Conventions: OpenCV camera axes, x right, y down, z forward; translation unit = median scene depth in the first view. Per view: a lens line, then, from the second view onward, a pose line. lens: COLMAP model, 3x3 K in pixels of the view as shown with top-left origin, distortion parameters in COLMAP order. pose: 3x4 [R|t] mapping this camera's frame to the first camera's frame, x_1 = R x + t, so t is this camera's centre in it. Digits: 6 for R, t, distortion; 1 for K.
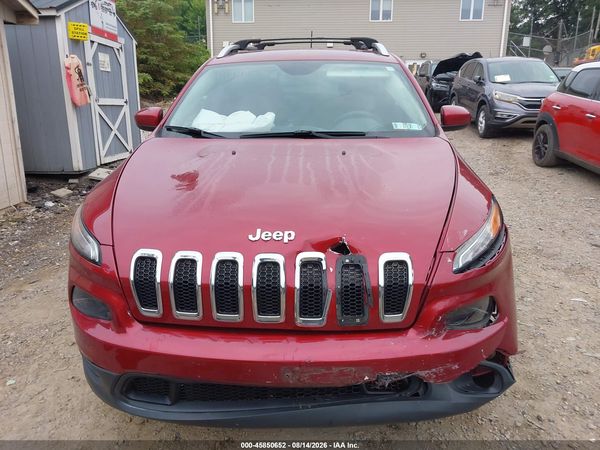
lens RADIAL K [[478.4, 0, 300.0], [0, 478.4, 225.0], [0, 0, 1]] dist [0.000773, -0.000108]
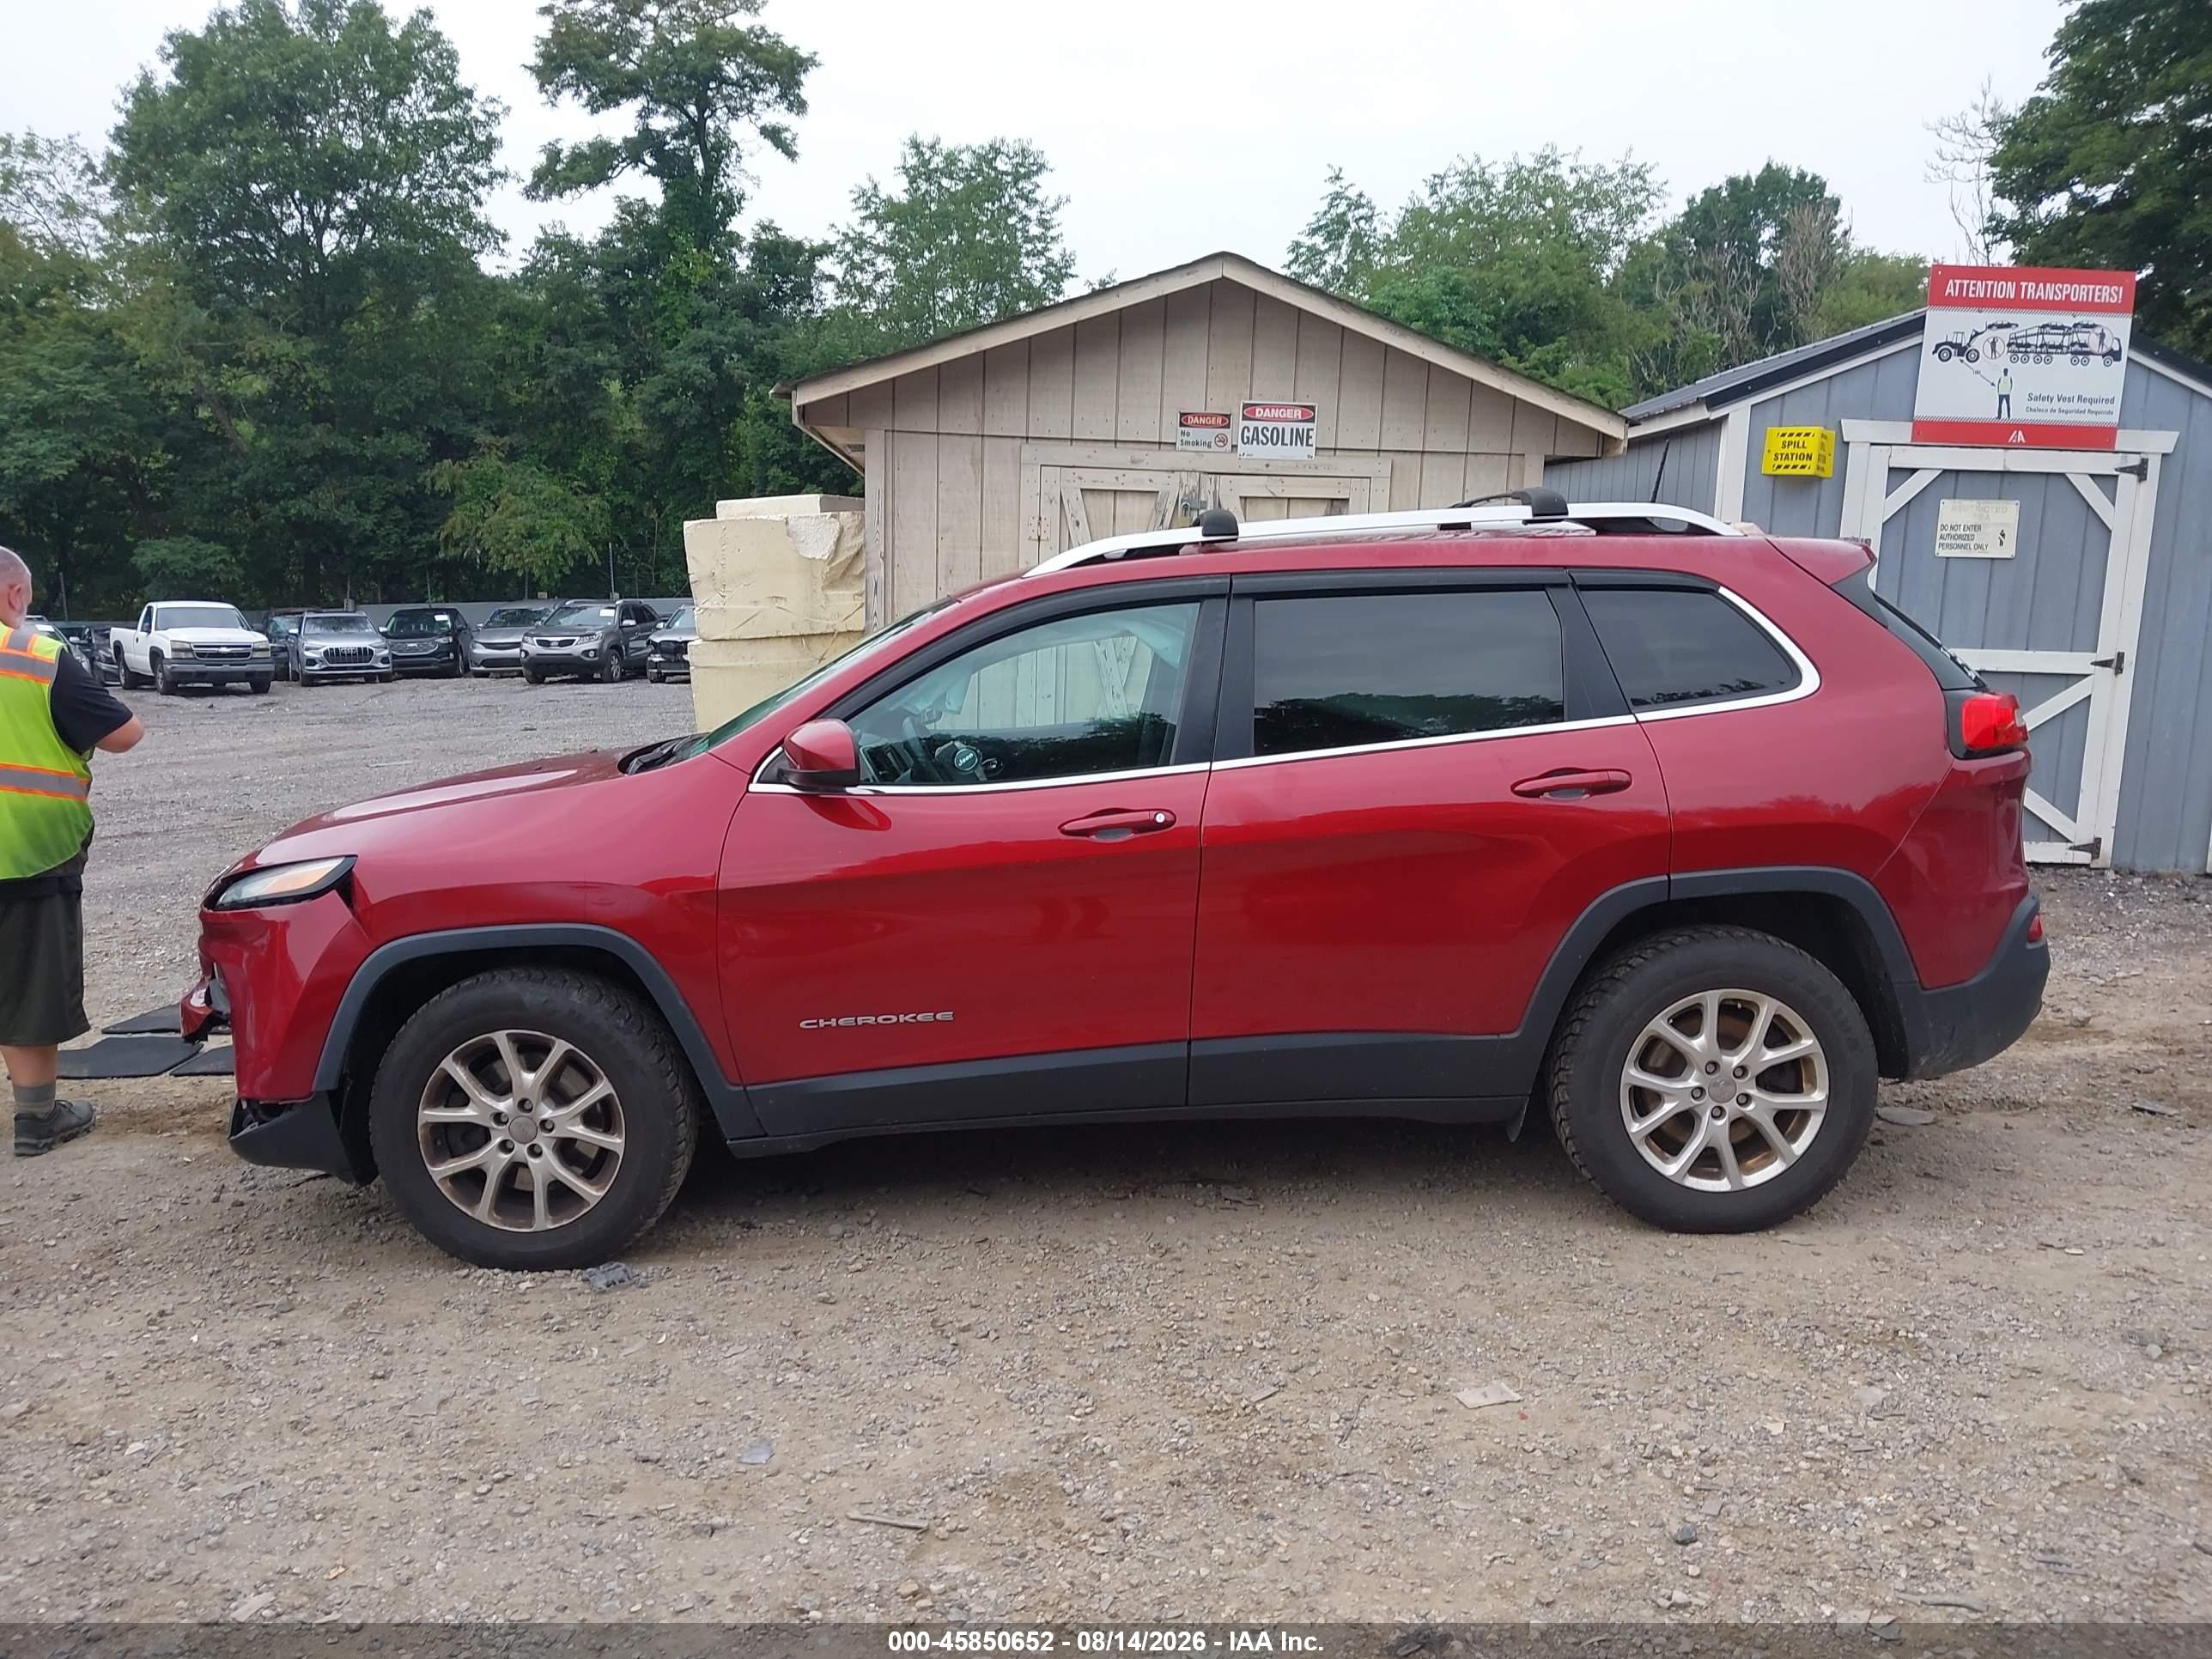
lens RADIAL K [[1722.8, 0, 1053.3], [0, 1722.8, 831.1], [0, 0, 1]] dist [0.007384, -0.002654]
pose [[0.064001, 0.134690, -0.988819, 2.713004], [-0.261809, 0.958410, 0.113602, -0.595165], [0.962995, 0.251611, 0.096602, 1.757767]]
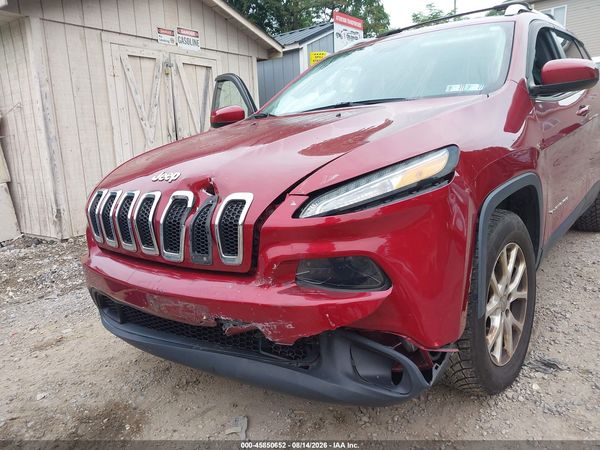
lens RADIAL K [[478.4, 0, 300.0], [0, 478.4, 225.0], [0, 0, 1]] dist [0.000773, -0.000108]
pose [[0.811421, 0.051894, -0.582153, 0.733830], [-0.085410, 0.995886, -0.030272, 0.121571], [0.578187, 0.074286, 0.812515, 0.256284]]
